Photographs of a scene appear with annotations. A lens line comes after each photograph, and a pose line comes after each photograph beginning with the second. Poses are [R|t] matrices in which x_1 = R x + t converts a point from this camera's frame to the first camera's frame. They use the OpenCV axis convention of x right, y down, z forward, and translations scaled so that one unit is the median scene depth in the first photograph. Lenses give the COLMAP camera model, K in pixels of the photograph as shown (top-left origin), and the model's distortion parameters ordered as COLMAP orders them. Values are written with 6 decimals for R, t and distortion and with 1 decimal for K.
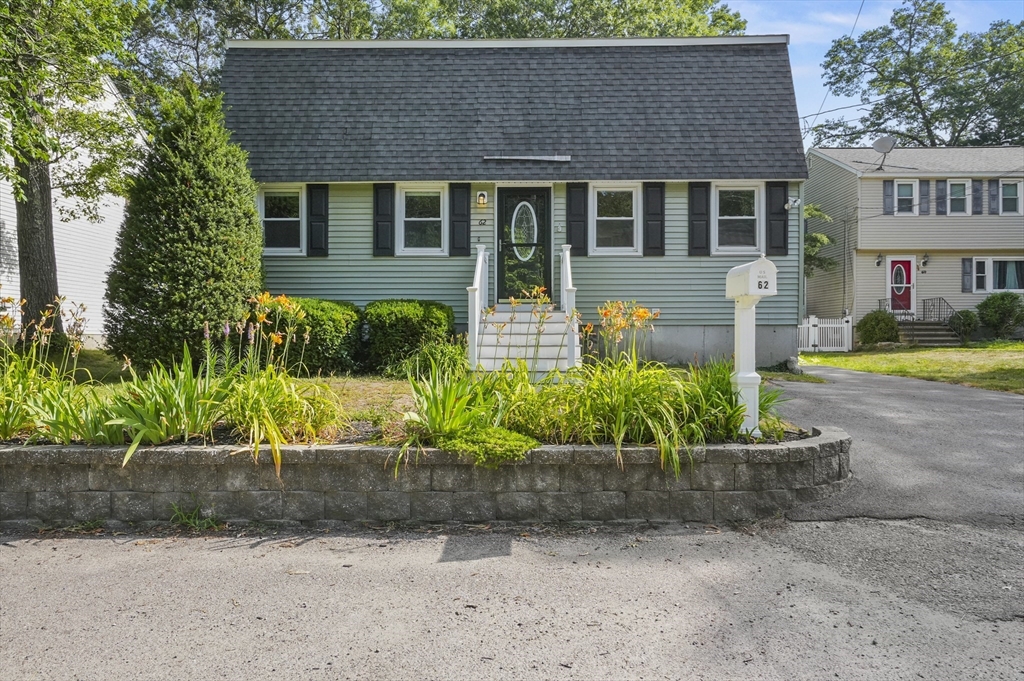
lens RADIAL K [[636.0, 0, 511.6], [0, 636.0, 342.4], [0, 0, 1]] dist [0.019259, -0.000315]
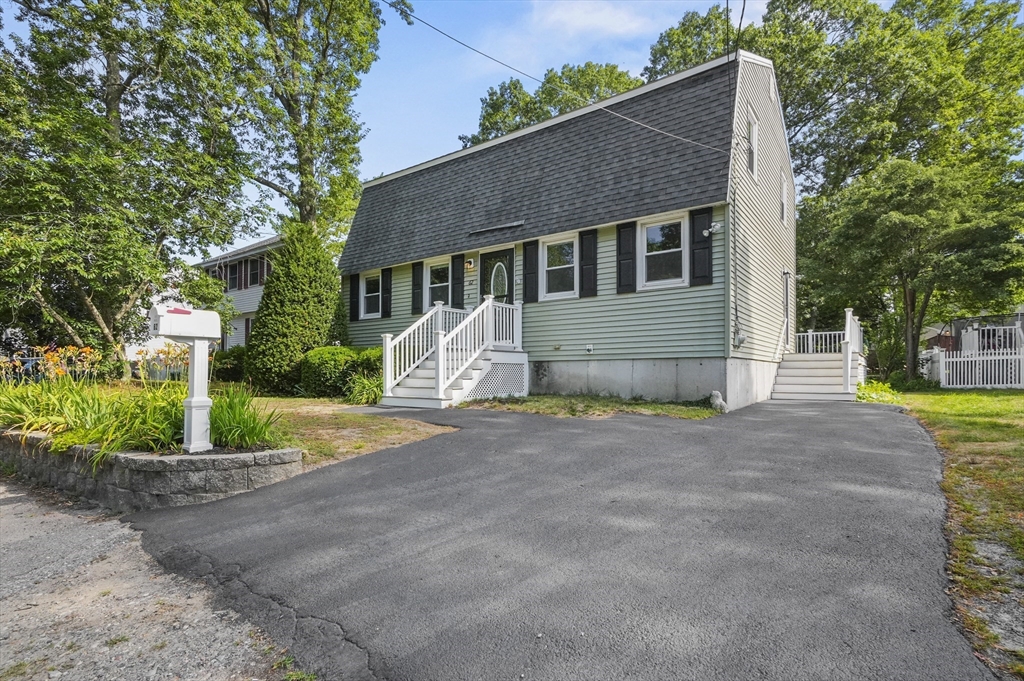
lens RADIAL K [[496.3, 0, 518.1], [0, 496.3, 365.2], [0, 0, 1]] dist [0.015279, 0.009736]
pose [[0.826918, -0.011243, -0.562210, 0.602048], [-0.001078, 0.999767, -0.021580, 0.000617], [0.562321, 0.018451, 0.826713, 0.225903]]
